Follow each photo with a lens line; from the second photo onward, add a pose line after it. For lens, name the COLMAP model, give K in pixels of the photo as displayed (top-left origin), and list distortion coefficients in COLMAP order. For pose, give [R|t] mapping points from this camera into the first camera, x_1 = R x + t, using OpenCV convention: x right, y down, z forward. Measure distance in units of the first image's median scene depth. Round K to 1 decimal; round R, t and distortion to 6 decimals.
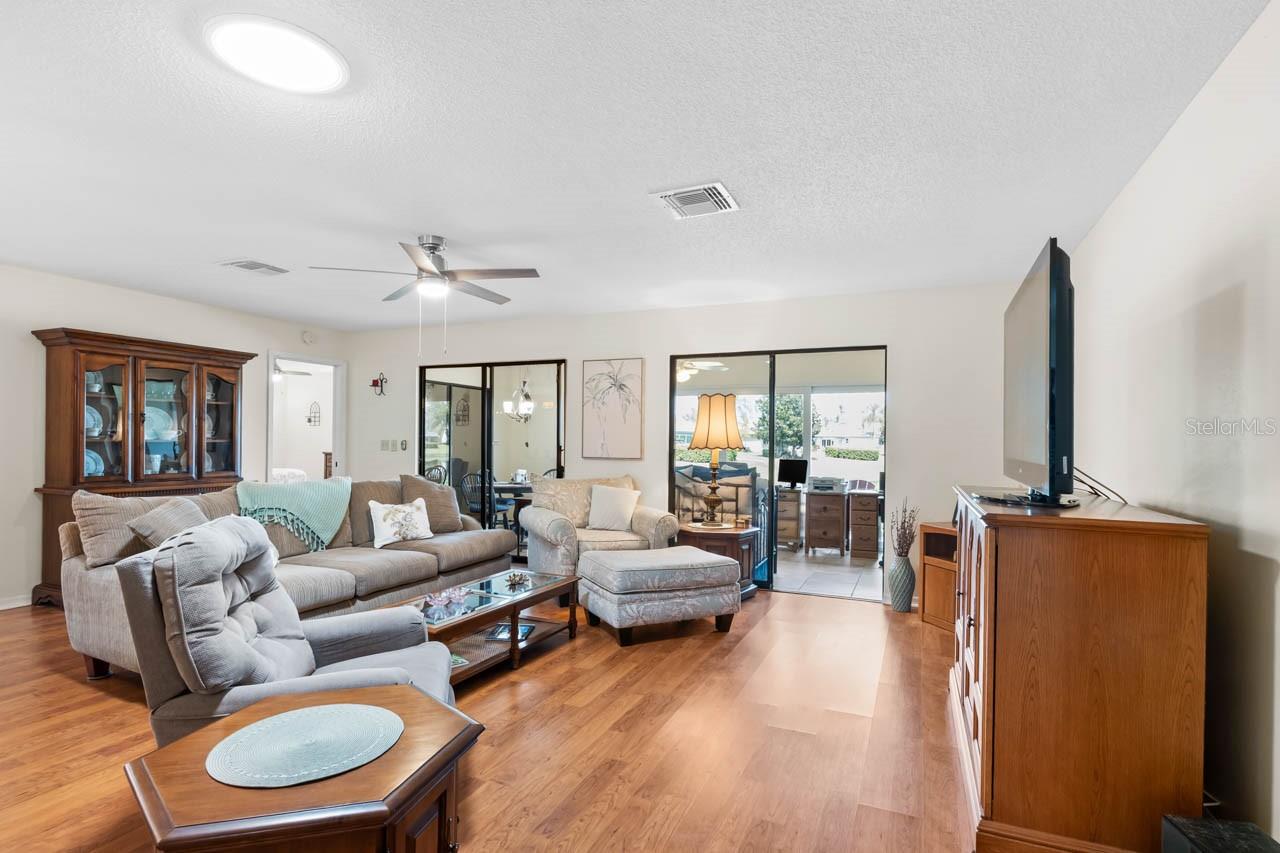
lens RADIAL K [[622.1, 0, 628.1], [0, 622.1, 450.4], [0, 0, 1]] dist [0.000304, 0.003069]
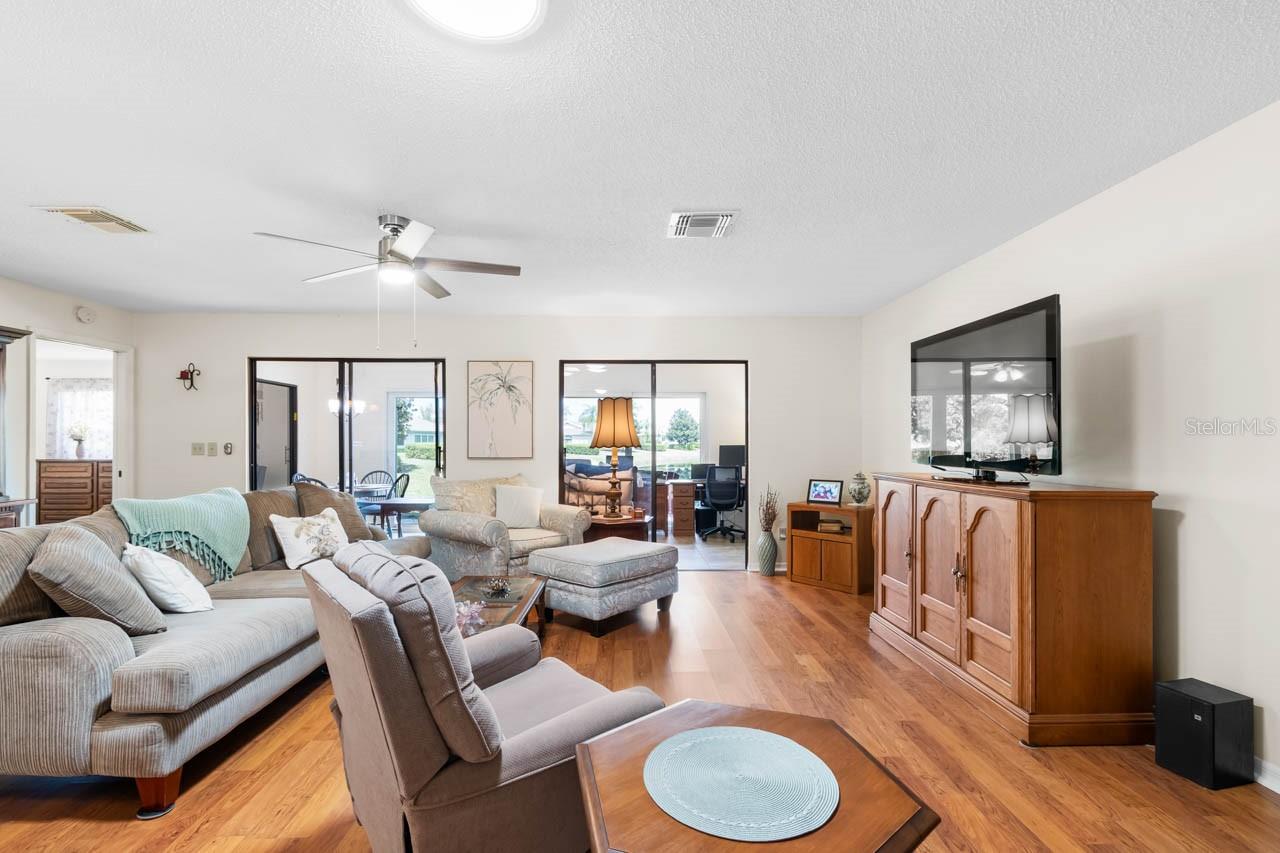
lens RADIAL K [[568.2, 0, 616.6], [0, 568.2, 448.5], [0, 0, 1]] dist [0.007171, -0.003821]
pose [[0.908885, -0.017153, 0.416693, -0.258915], [0.016912, 0.999848, 0.004271, -0.004207], [-0.416703, 0.003166, 0.909037, 0.080874]]
